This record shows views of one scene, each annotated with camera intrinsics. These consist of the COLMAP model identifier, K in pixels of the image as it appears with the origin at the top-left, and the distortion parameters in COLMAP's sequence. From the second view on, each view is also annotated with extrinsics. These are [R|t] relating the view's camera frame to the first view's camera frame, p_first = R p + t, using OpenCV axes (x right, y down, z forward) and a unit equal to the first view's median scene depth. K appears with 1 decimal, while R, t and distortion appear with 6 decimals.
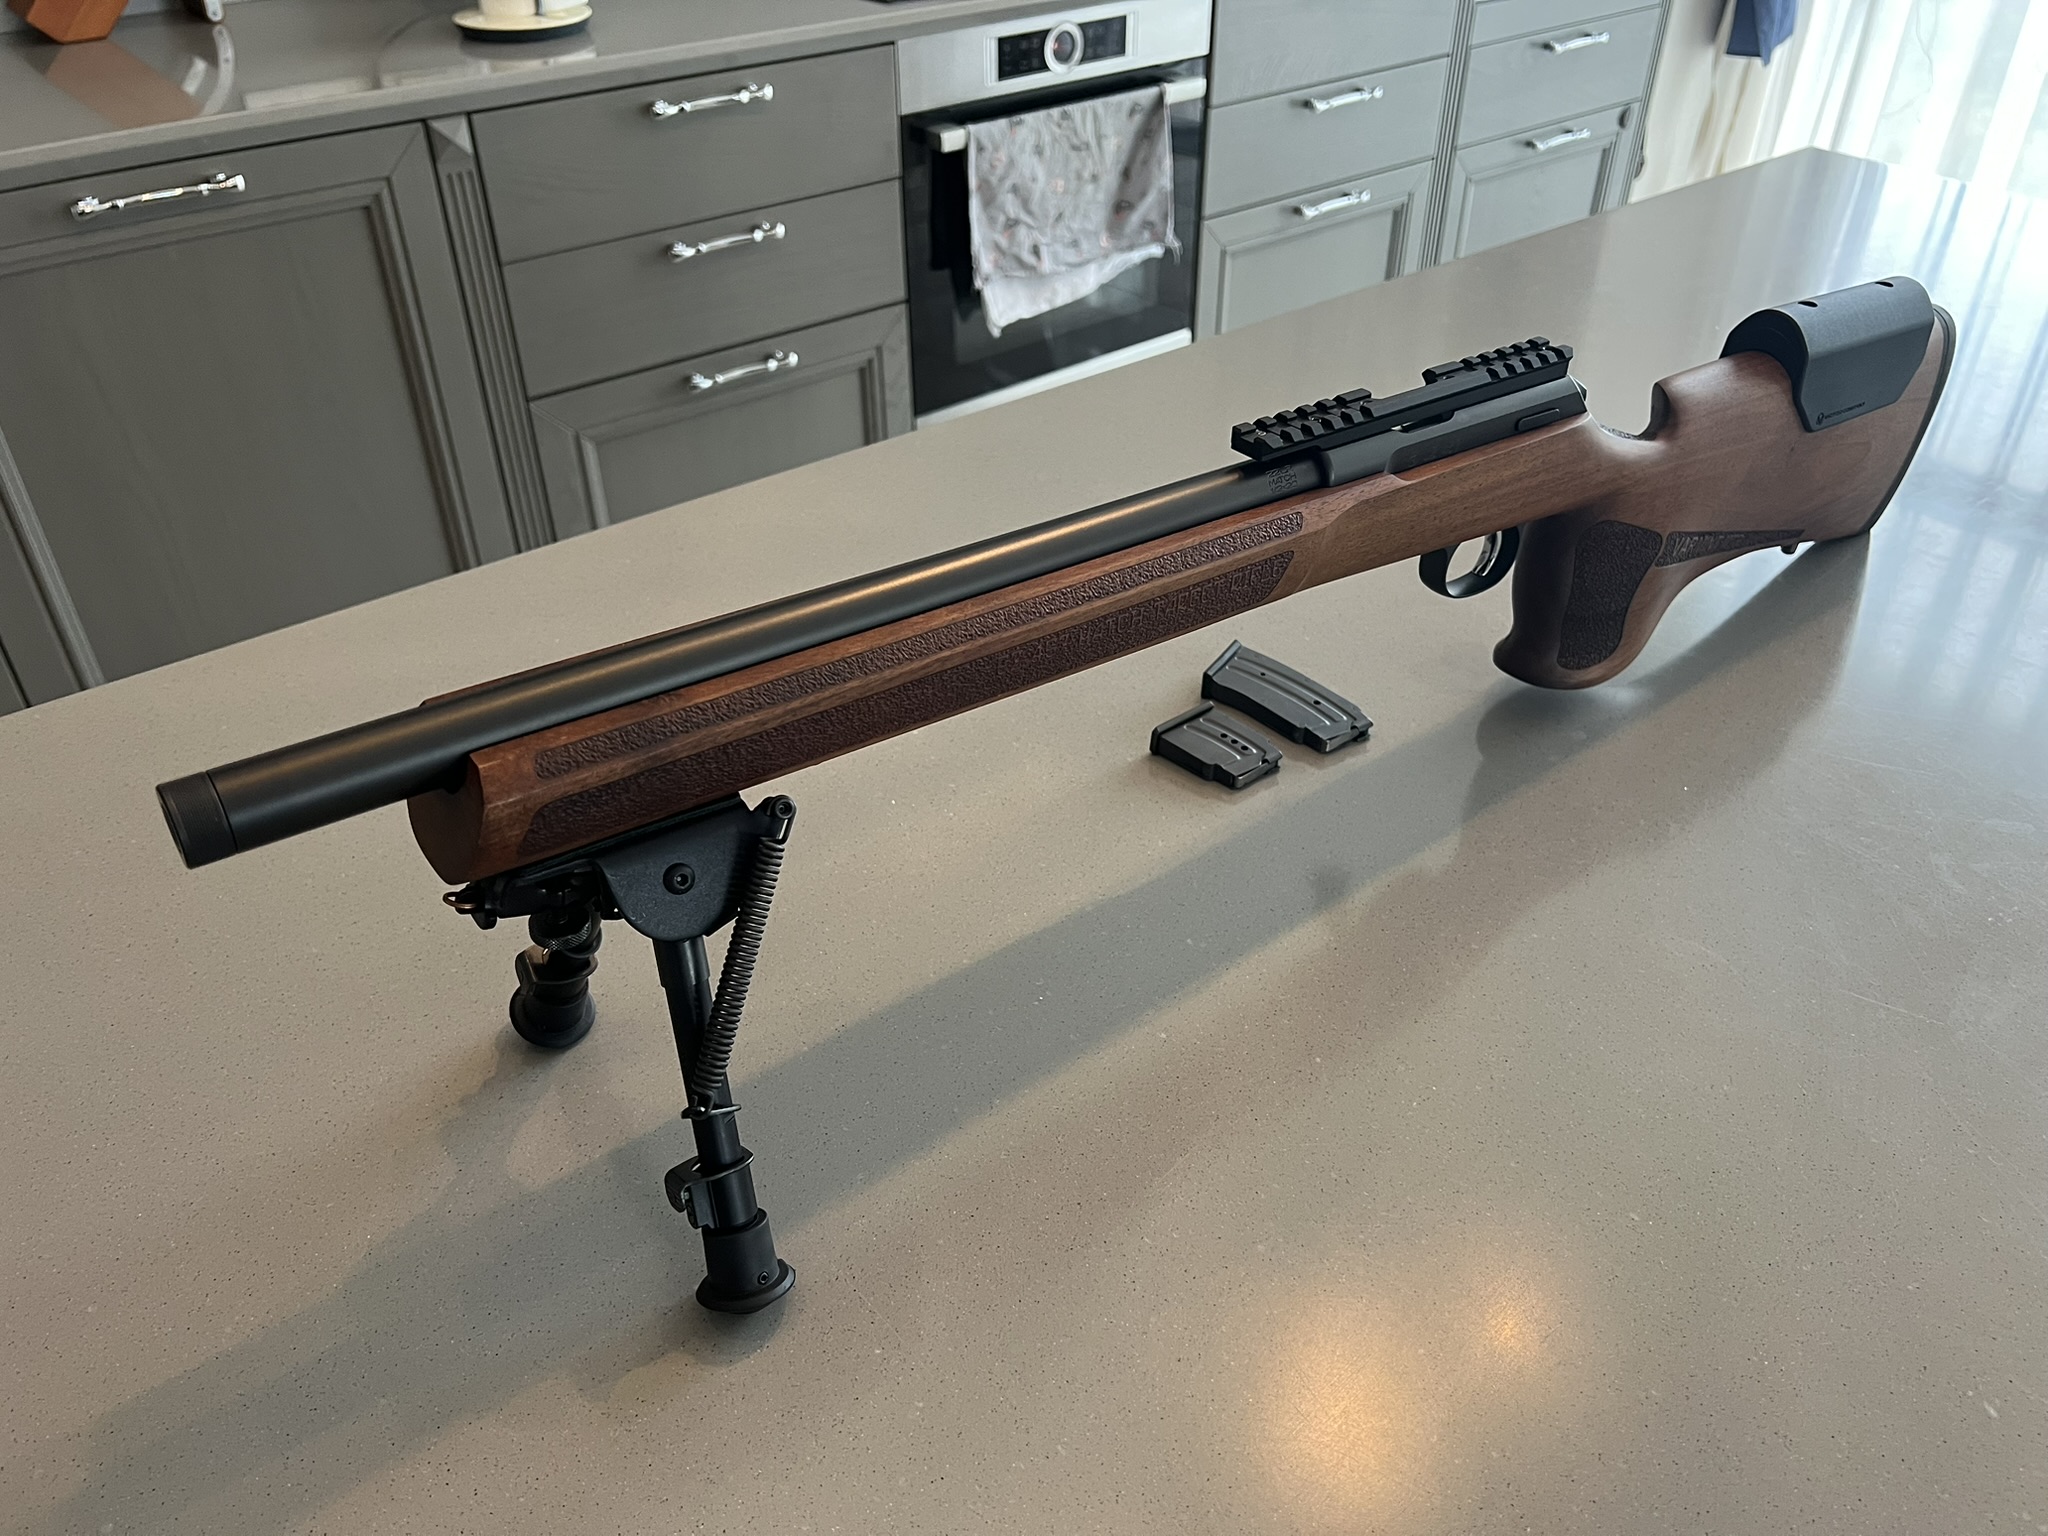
lens RADIAL K [[1538.9, 0, 1043.3], [0, 1538.9, 769.2], [0, 0, 1]] dist [0.022277, -0.023570]
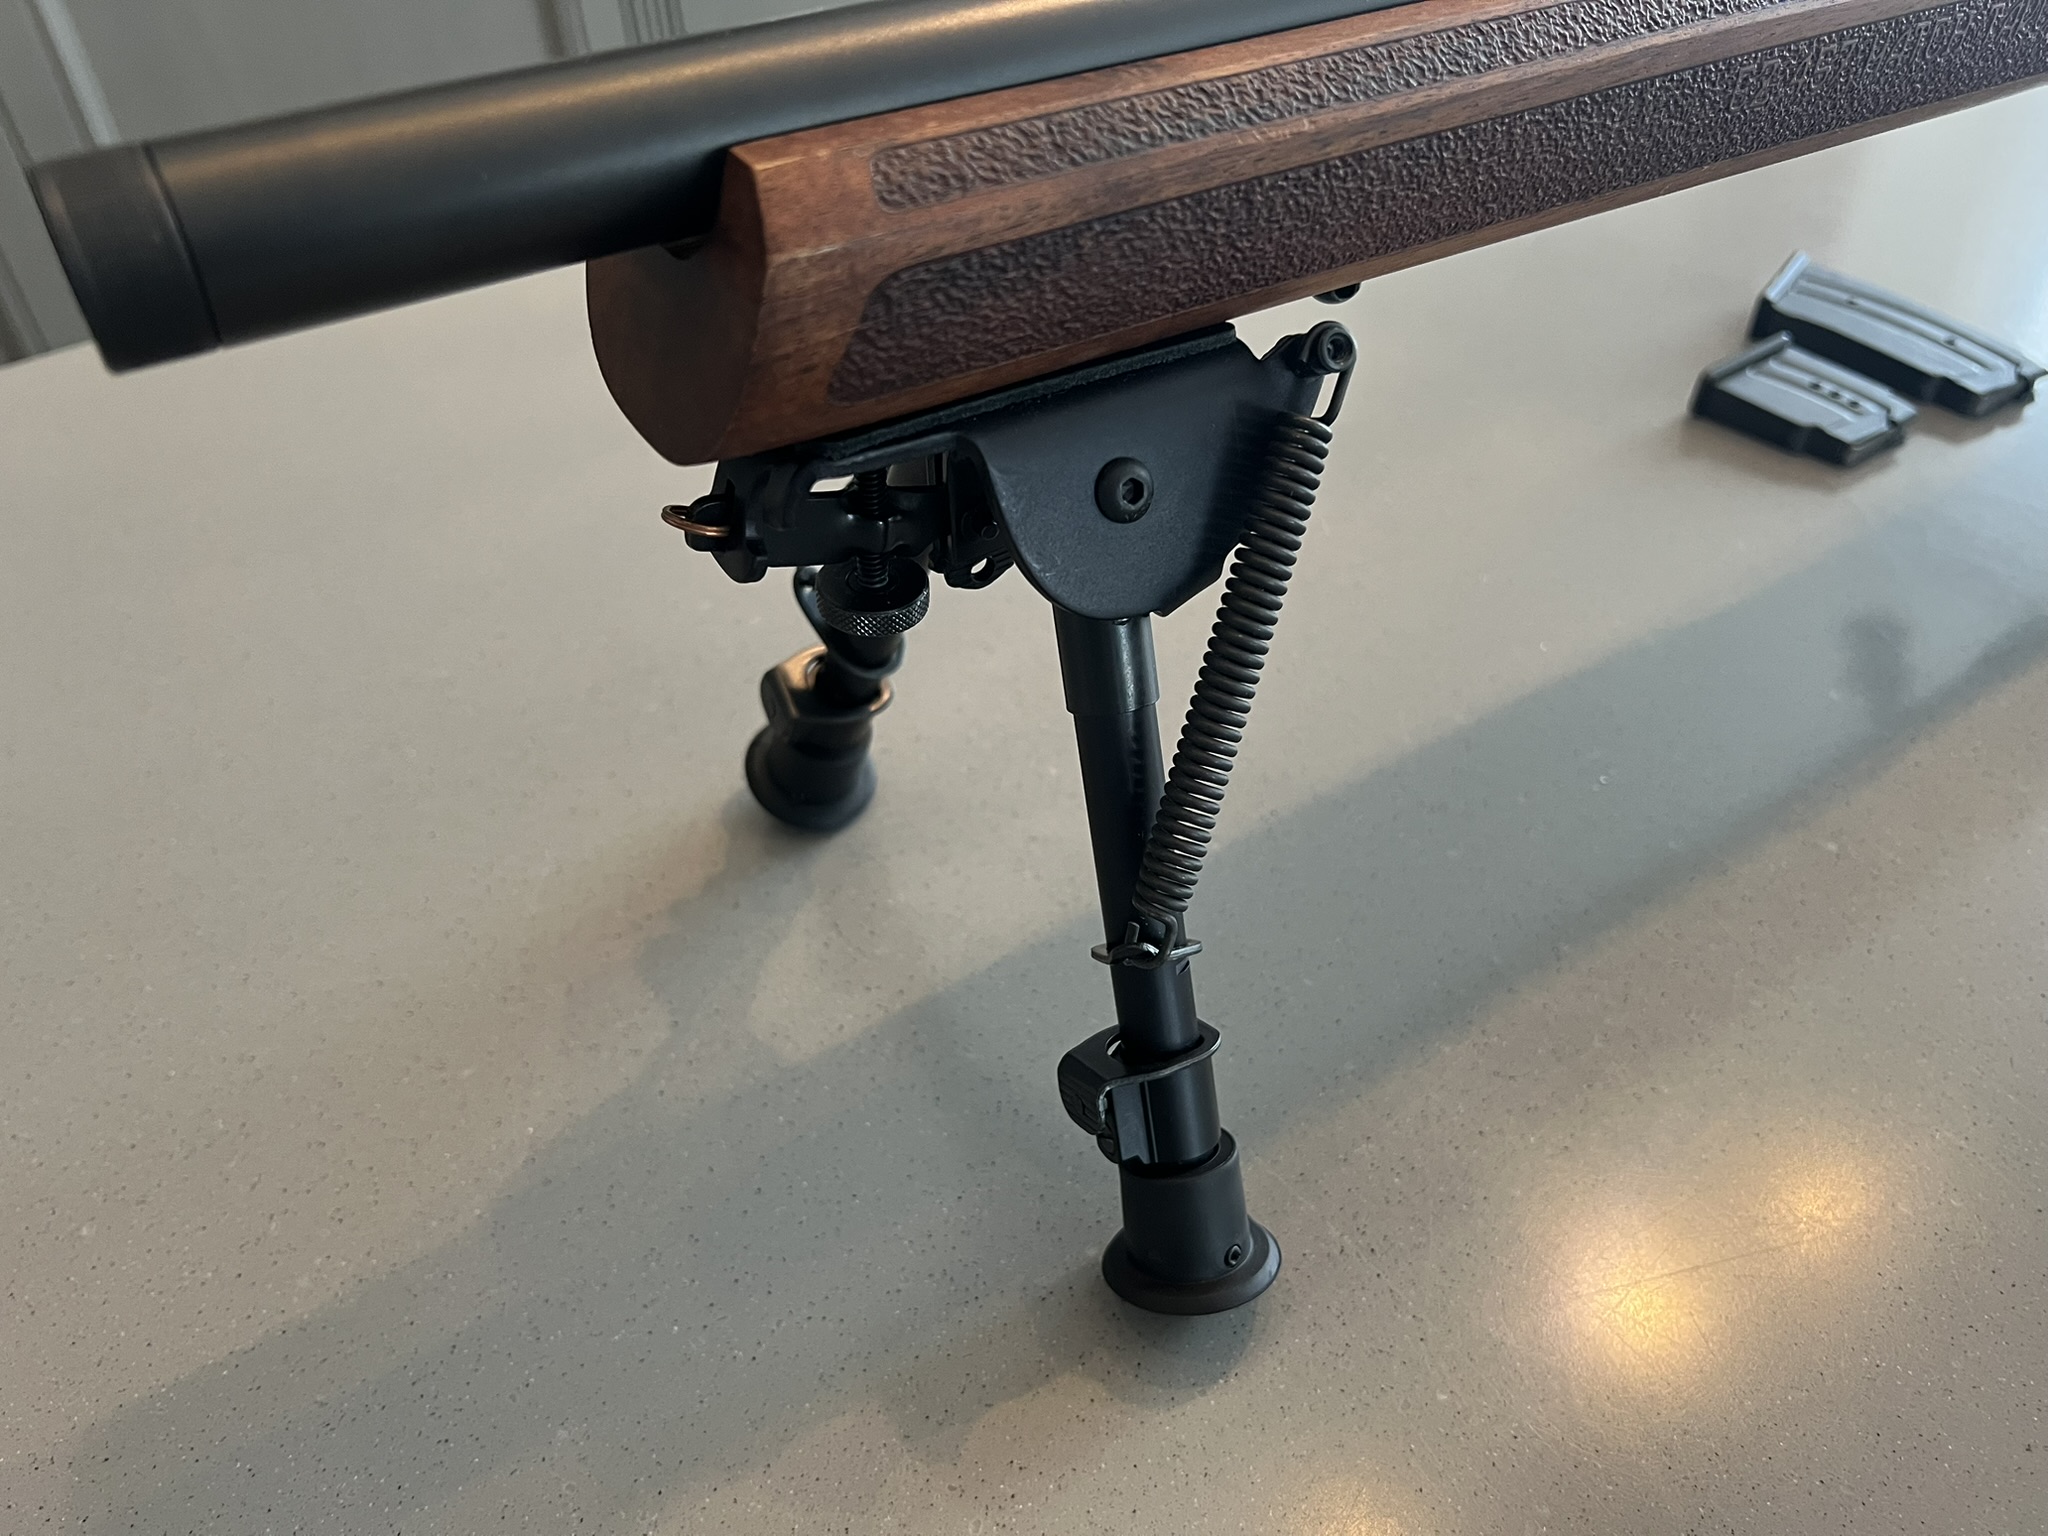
lens RADIAL K [[1538.9, 0, 1017.1], [0, 1538.9, 767.1], [0, 0, 1]] dist [0.022277, -0.023570]
pose [[0.994598, 0.028731, -0.099744, -0.209888], [-0.017225, 0.993291, 0.114353, 0.099617], [0.102360, -0.112017, 0.988420, 0.480738]]
